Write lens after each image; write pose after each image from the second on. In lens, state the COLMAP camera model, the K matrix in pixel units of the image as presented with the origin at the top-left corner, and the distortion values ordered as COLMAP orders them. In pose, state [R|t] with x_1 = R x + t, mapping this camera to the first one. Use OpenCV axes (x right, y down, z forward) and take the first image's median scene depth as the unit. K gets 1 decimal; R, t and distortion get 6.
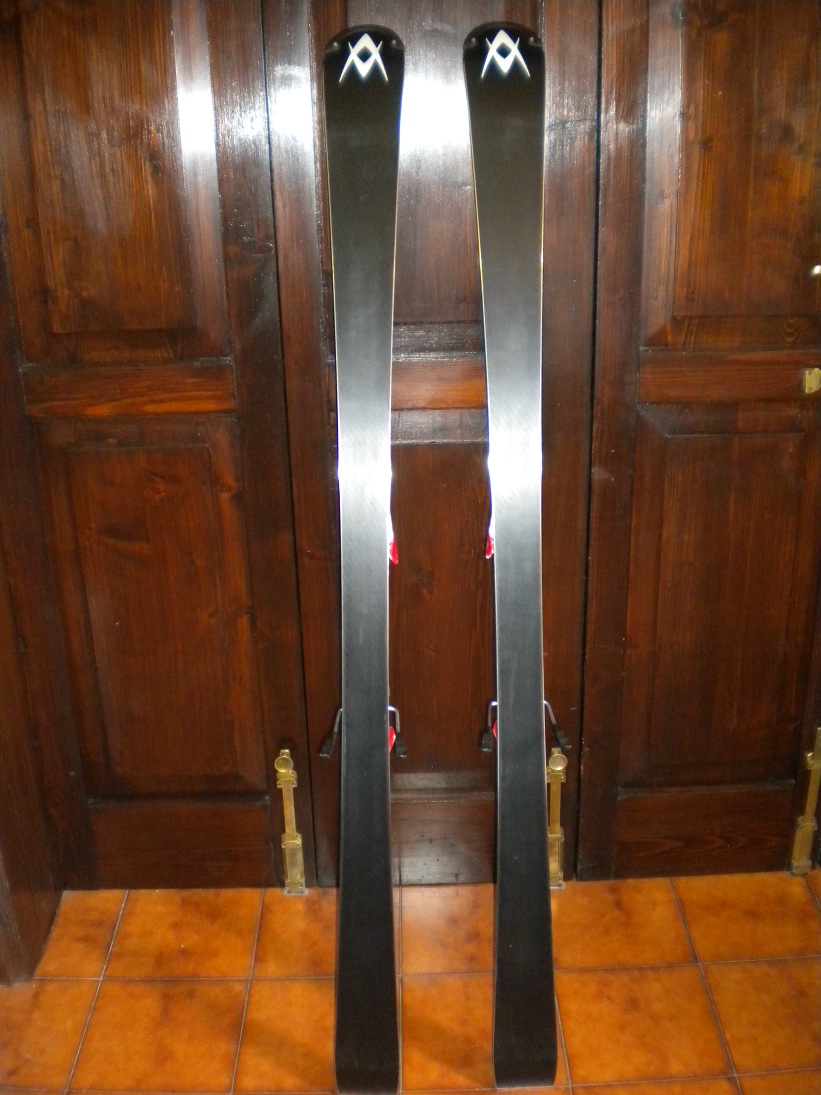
lens RADIAL K [[1196.8, 0, 428.9], [0, 1196.8, 544.8], [0, 0, 1]] dist [-0.120029, 0.000000]
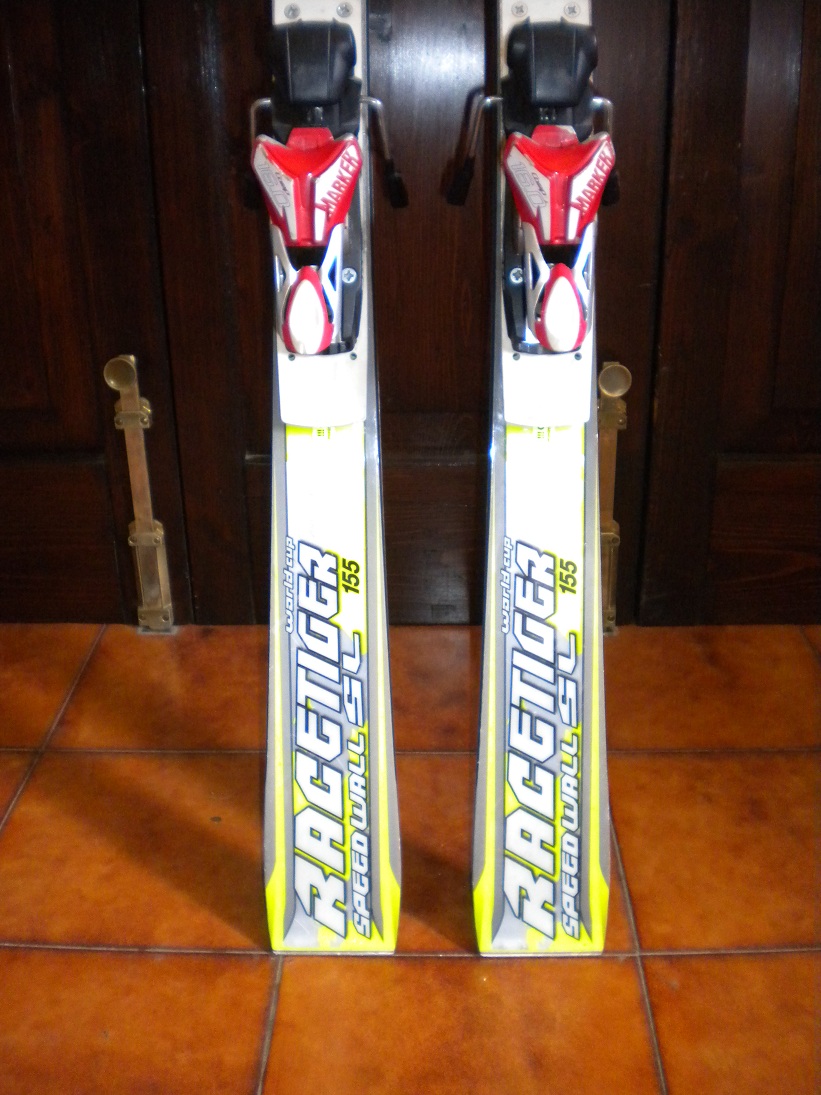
lens RADIAL K [[1196.8, 0, 417.7], [0, 1196.8, 544.8], [0, 0, 1]] dist [-0.120029, 0.000000]
pose [[0.999317, 0.021374, -0.030130, 0.037760], [-0.019781, 0.998439, 0.052224, 0.245371], [0.031199, -0.051593, 0.998181, 0.469997]]
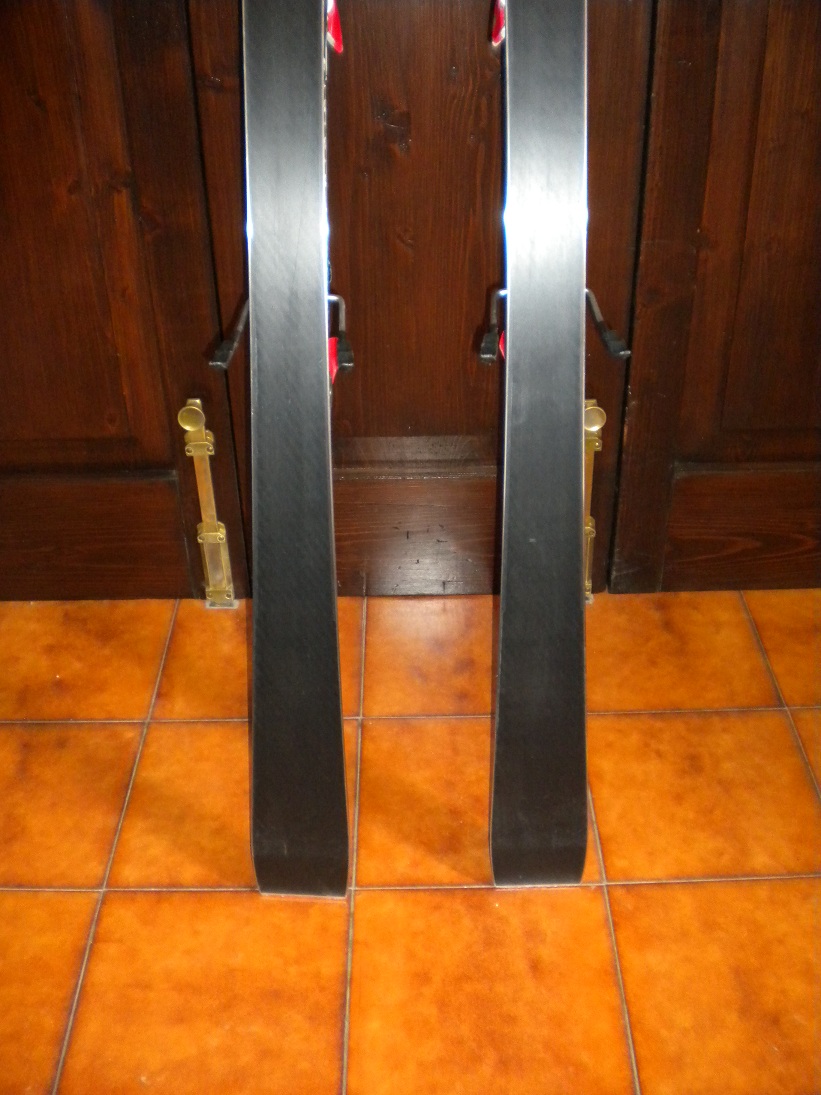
lens RADIAL K [[1196.8, 0, 417.5], [0, 1196.8, 560.5], [0, 0, 1]] dist [-0.120029, 0.000000]
pose [[0.999920, 0.008161, -0.009677, 0.016433], [-0.005786, 0.974555, 0.224076, 0.116156], [0.011259, -0.224002, 0.974524, 0.333582]]
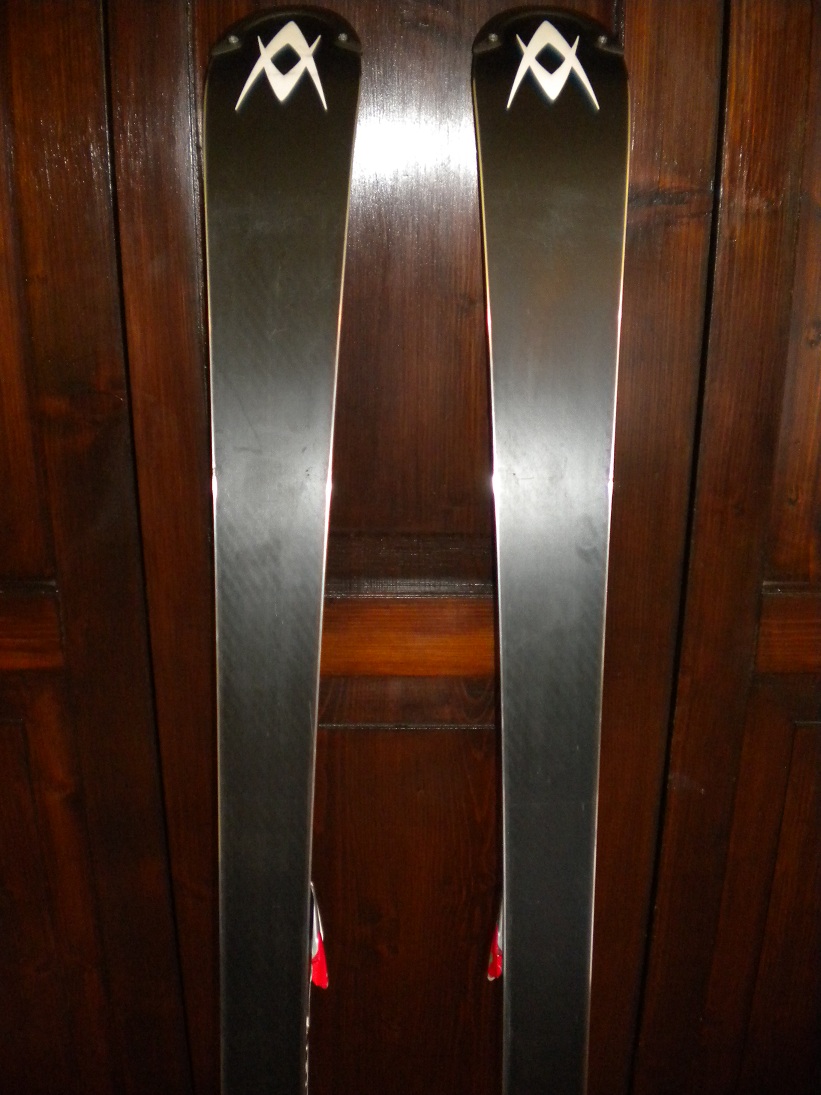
lens RADIAL K [[1196.8, 0, 425.5], [0, 1196.8, 542.6], [0, 0, 1]] dist [-0.120029, 0.000000]
pose [[0.999546, 0.030113, -0.000195, 0.011839], [-0.030113, 0.999468, -0.012495, -0.165154], [-0.000182, 0.012495, 0.999922, 0.401276]]
